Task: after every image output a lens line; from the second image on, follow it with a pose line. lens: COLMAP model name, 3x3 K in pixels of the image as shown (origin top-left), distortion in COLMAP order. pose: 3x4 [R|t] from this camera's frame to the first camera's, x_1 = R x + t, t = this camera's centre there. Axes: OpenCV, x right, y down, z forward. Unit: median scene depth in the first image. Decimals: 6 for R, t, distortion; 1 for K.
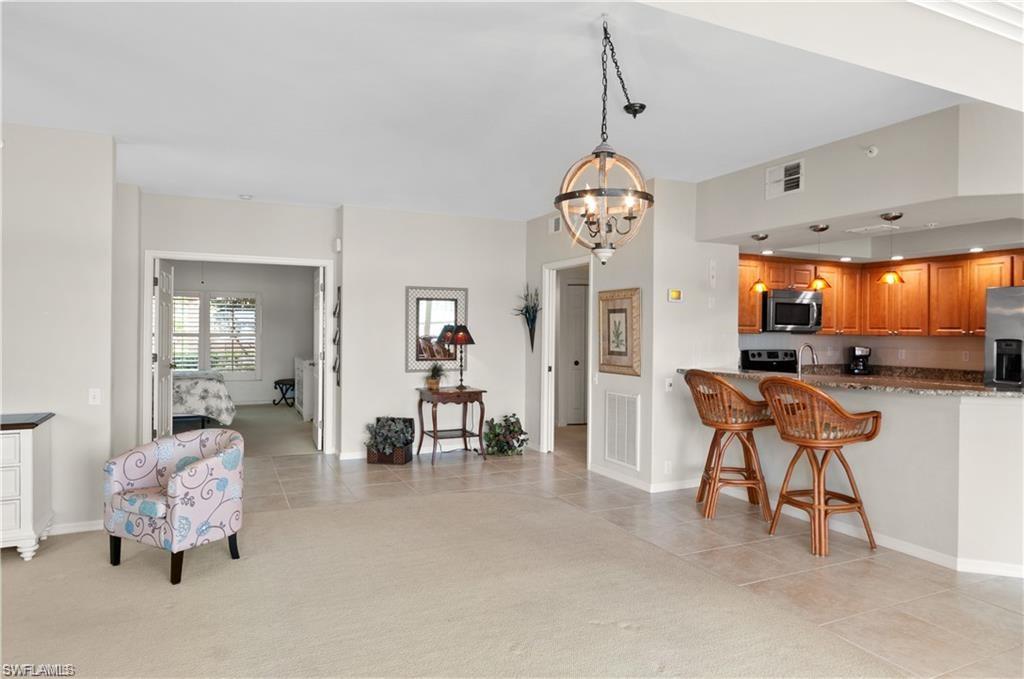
lens RADIAL K [[640.7, 0, 515.0], [0, 640.7, 334.4], [0, 0, 1]] dist [-0.004157, -0.002145]
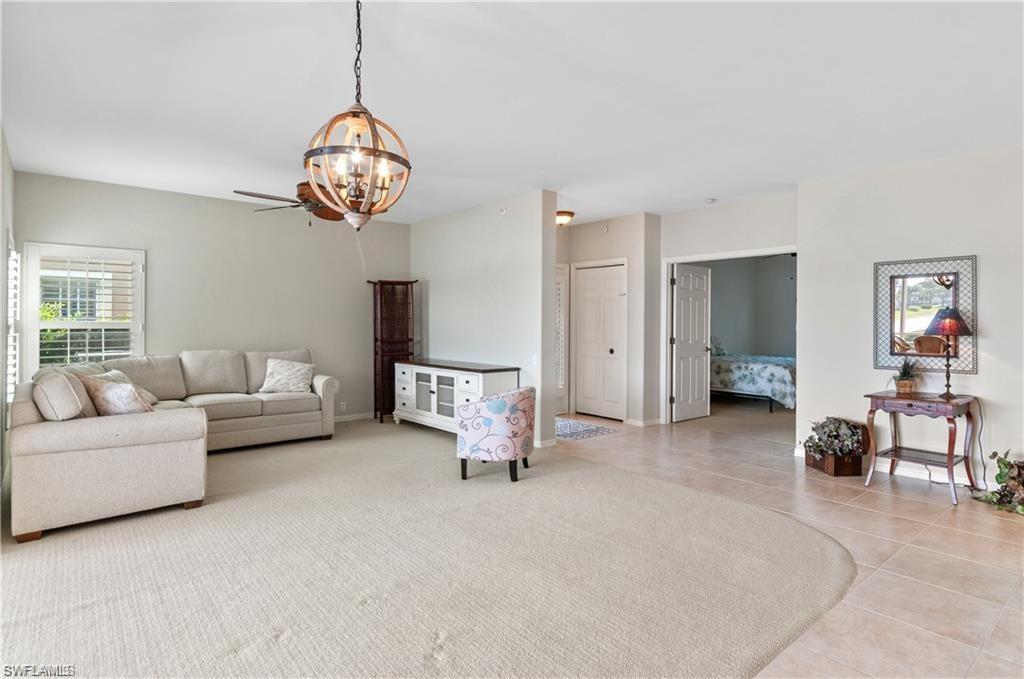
lens RADIAL K [[537.9, 0, 519.5], [0, 537.9, 325.0], [0, 0, 1]] dist [-0.001298, -0.000353]
pose [[0.271251, -0.000947, -0.962508, 0.371166], [-0.011545, 0.999924, -0.004238, 0.012071], [0.962439, 0.012262, 0.271219, 0.387420]]
